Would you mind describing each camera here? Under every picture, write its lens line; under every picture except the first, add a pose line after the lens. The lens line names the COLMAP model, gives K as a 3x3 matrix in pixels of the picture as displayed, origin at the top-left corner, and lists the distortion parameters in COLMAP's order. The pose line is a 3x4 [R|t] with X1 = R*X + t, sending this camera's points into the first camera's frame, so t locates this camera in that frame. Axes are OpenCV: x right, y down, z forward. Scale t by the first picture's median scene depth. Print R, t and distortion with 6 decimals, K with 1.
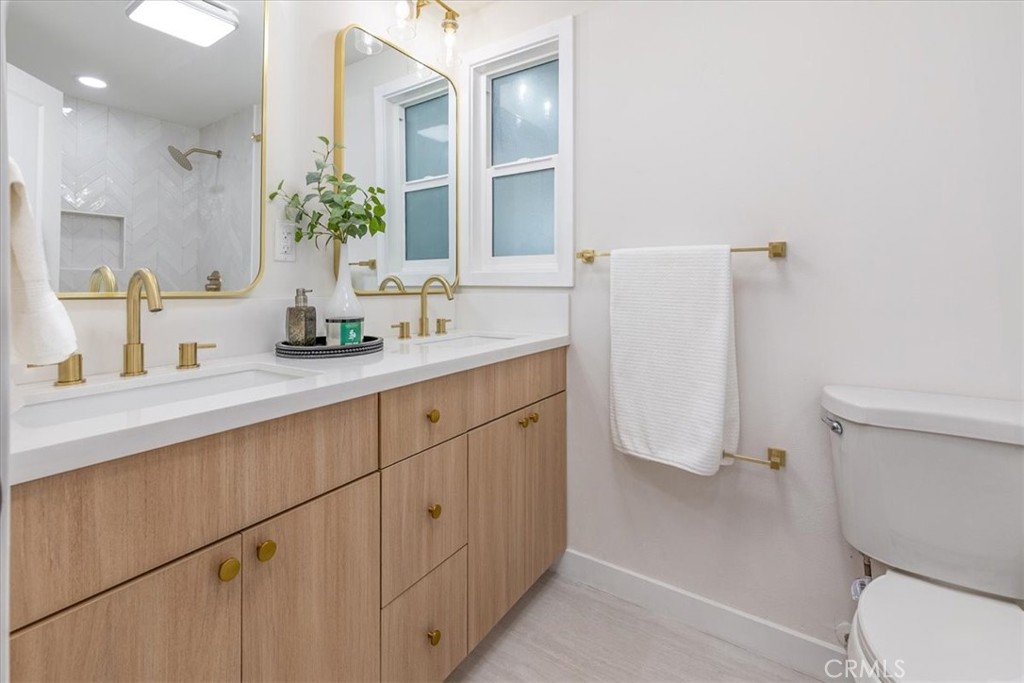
lens RADIAL K [[445.2, 0, 512.0], [0, 445.2, 341.5], [0, 0, 1]] dist [-0.000351, -0.000039]
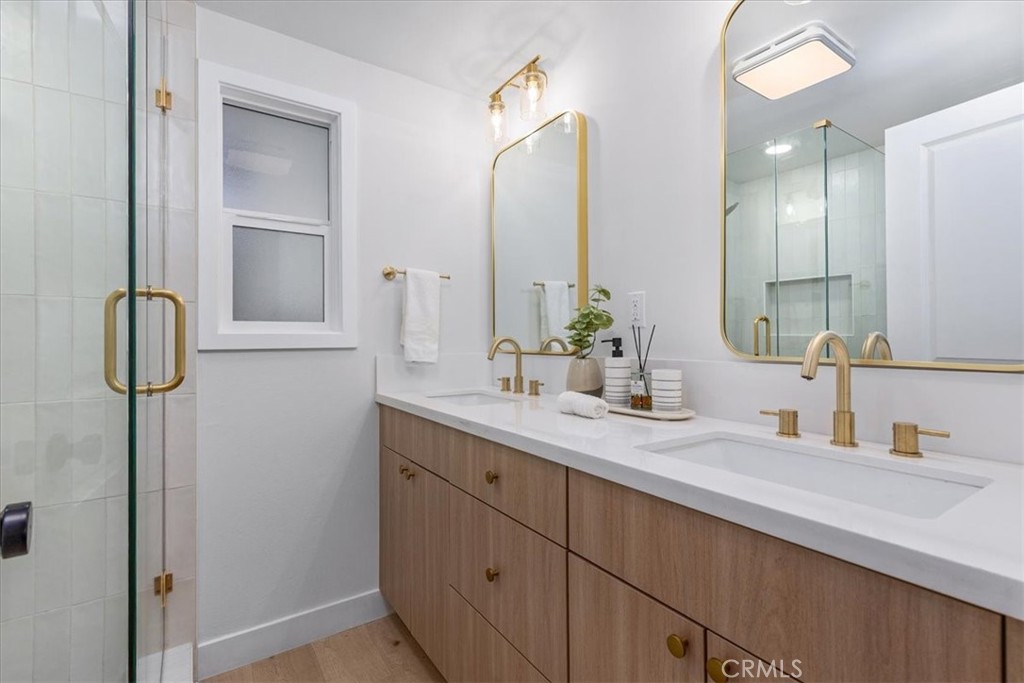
lens RADIAL K [[477.3, 0, 512.0], [0, 477.3, 341.5], [0, 0, 1]] dist [0.126761, -0.000016]
pose [[-0.358485, -0.013420, -0.933439, 0.530238], [-0.137054, 0.989819, 0.038404, -0.108520], [0.923420, 0.141699, -0.356674, 0.855067]]
